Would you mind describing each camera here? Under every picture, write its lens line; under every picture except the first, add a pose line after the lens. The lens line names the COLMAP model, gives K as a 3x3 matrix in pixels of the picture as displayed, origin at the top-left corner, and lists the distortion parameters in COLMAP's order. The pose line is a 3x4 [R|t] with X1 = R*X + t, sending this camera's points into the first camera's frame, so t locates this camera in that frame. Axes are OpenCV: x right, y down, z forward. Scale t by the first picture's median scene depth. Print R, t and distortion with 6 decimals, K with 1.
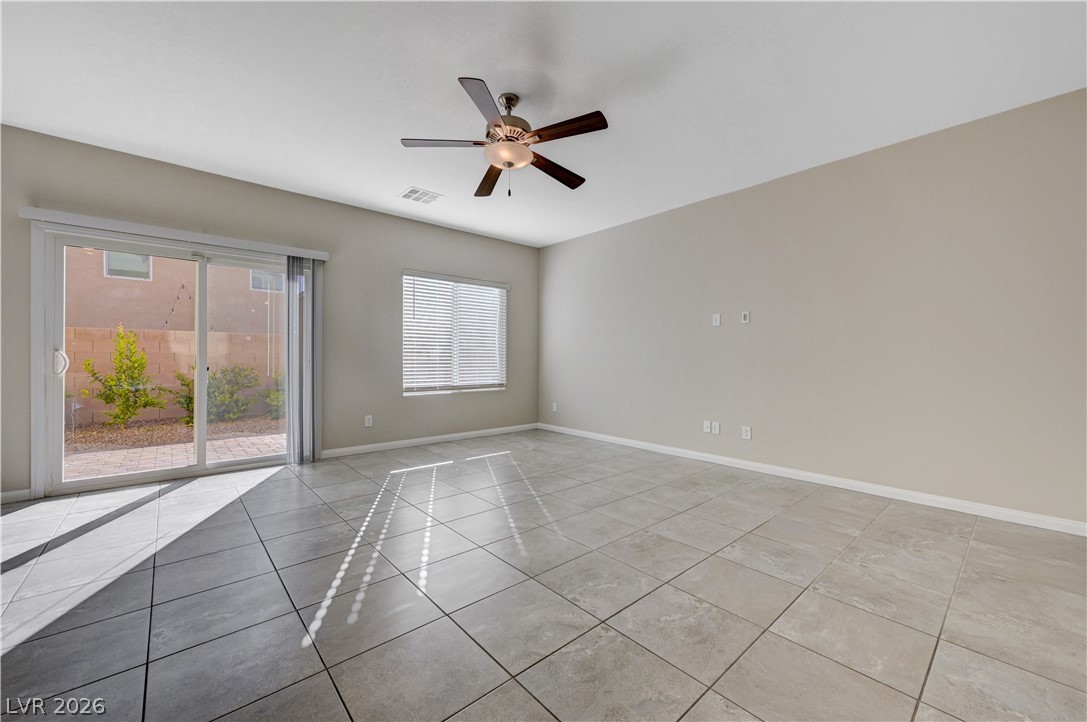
lens RADIAL K [[429.5, 0, 546.9], [0, 429.5, 344.5], [0, 0, 1]] dist [-0.004060, 0.004564]
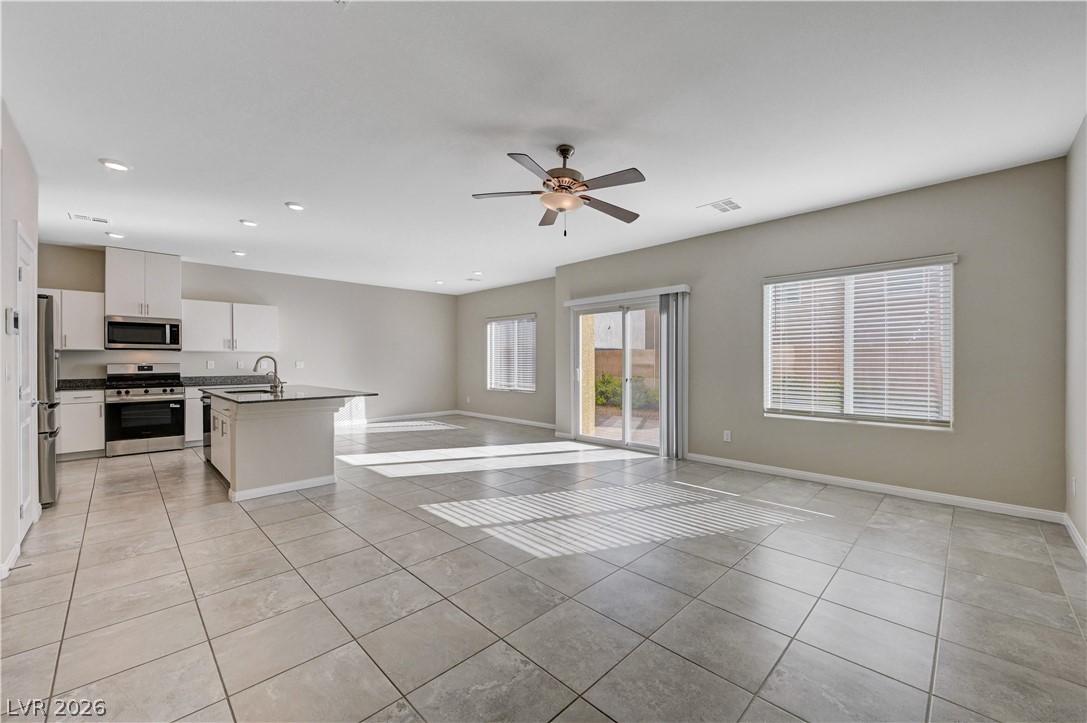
lens RADIAL K [[429.5, 0, 546.9], [0, 429.5, 345.0], [0, 0, 1]] dist [-0.004060, 0.004564]
pose [[0.055217, -0.041674, -0.997604, 0.602899], [0.035355, 0.998584, -0.039758, -0.014286], [0.997848, -0.033075, 0.056612, 0.521860]]
